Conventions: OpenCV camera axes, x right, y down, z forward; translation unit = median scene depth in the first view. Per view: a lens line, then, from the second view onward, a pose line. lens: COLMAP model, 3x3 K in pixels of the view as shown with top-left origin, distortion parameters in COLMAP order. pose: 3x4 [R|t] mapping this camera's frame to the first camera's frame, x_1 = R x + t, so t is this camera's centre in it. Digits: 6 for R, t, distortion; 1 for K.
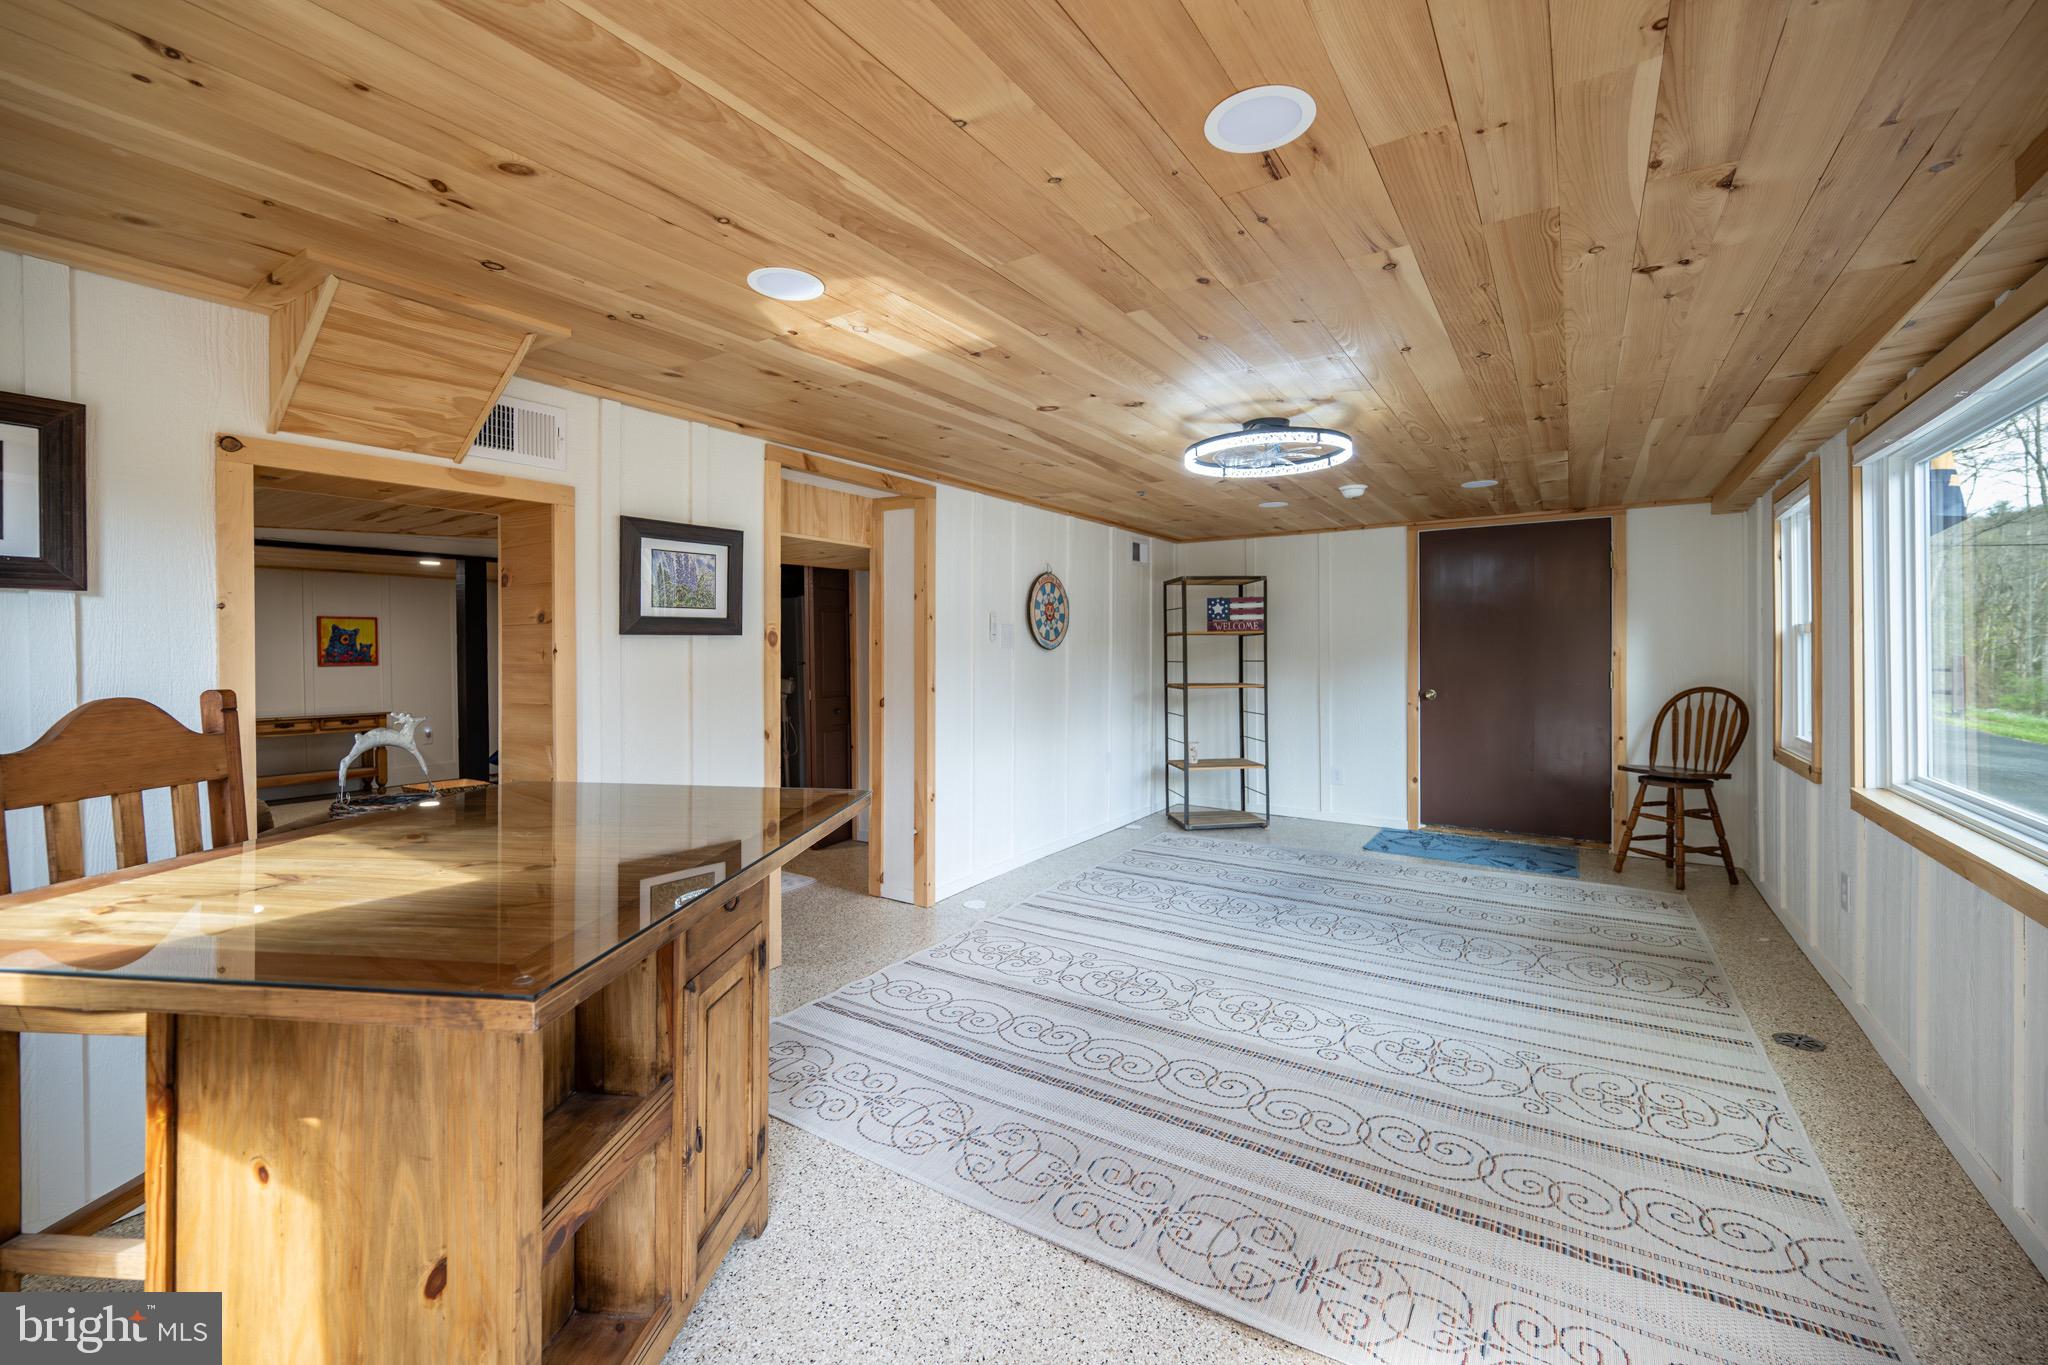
lens RADIAL K [[822.1, 0, 1026.5], [0, 822.1, 654.7], [0, 0, 1]] dist [-0.002189, -0.000005]
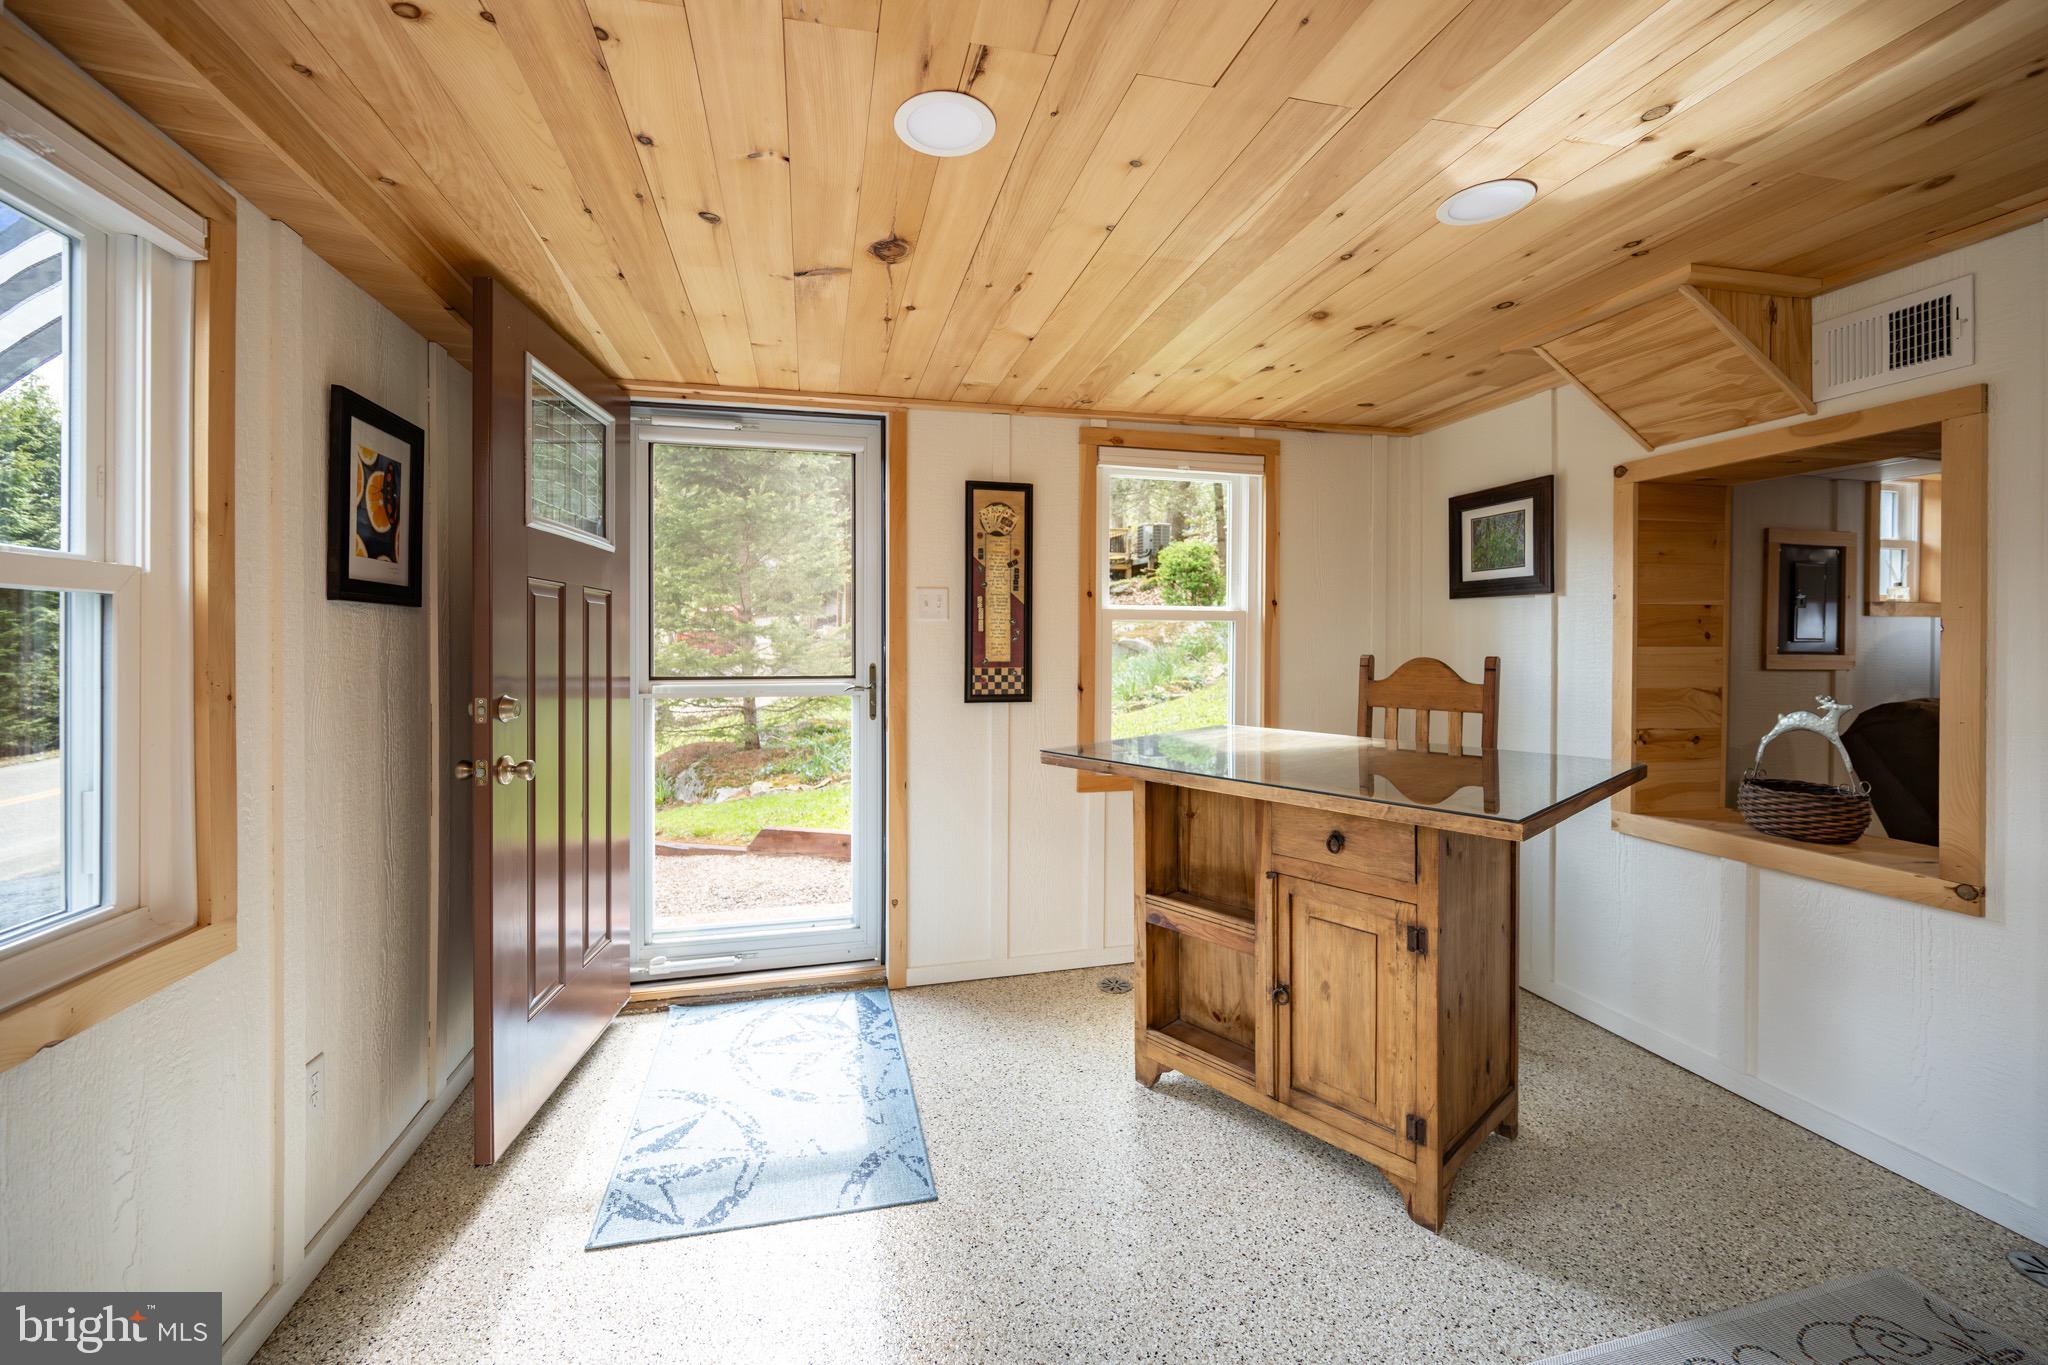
lens RADIAL K [[843.5, 0, 966.4], [0, 843.5, 649.5], [0, 0, 1]] dist [-0.002406, -0.000167]
pose [[-0.712680, 0.012707, -0.701374, 0.463282], [-0.000799, 0.999821, 0.018926, -0.000018], [0.701489, 0.014048, -0.712542, 0.809130]]
